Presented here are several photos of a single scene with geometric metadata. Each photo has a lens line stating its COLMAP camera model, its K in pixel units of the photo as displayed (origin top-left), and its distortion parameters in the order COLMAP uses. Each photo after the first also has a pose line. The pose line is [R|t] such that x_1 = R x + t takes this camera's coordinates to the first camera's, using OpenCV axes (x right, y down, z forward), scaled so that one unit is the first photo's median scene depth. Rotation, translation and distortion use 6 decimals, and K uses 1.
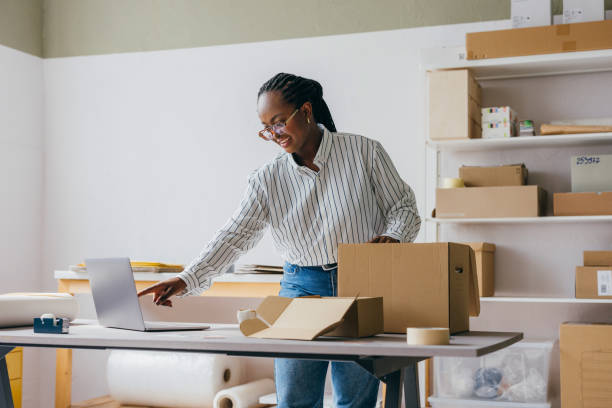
lens RADIAL K [[915.3, 0, 306.0], [0, 915.3, 204.0], [0, 0, 1]] dist [0.017714, 0.025459]
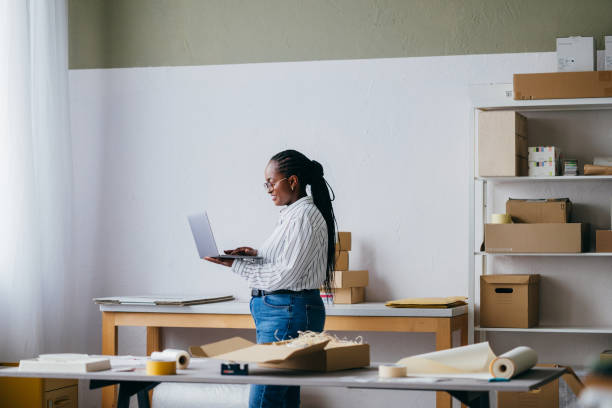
lens RADIAL K [[1475.8, 0, 306.0], [0, 1475.8, 204.0], [0, 0, 1]] dist [-0.019036, 0.384165]
pose [[0.998137, -0.006088, 0.060707, -0.163077], [0.003121, 0.998802, 0.048843, -0.122882], [-0.060931, -0.048563, 0.996960, -0.660767]]
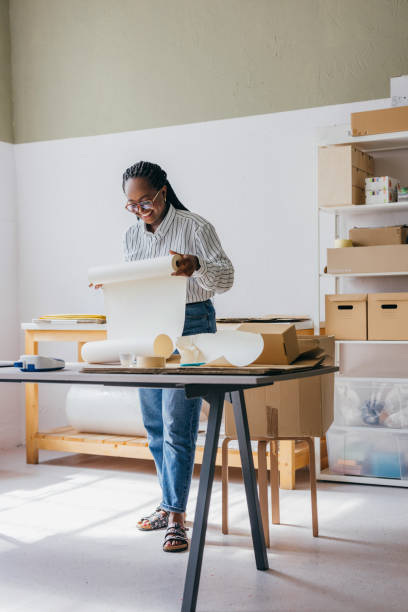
lens RADIAL K [[891.5, 0, 204.0], [0, 891.5, 306.0], [0, 0, 1]] dist [0.002785, -0.024763]
pose [[0.990988, -0.017345, -0.132820, 0.137042], [0.025227, 0.998004, 0.057898, -0.013544], [0.131550, -0.060727, 0.989448, -0.153652]]
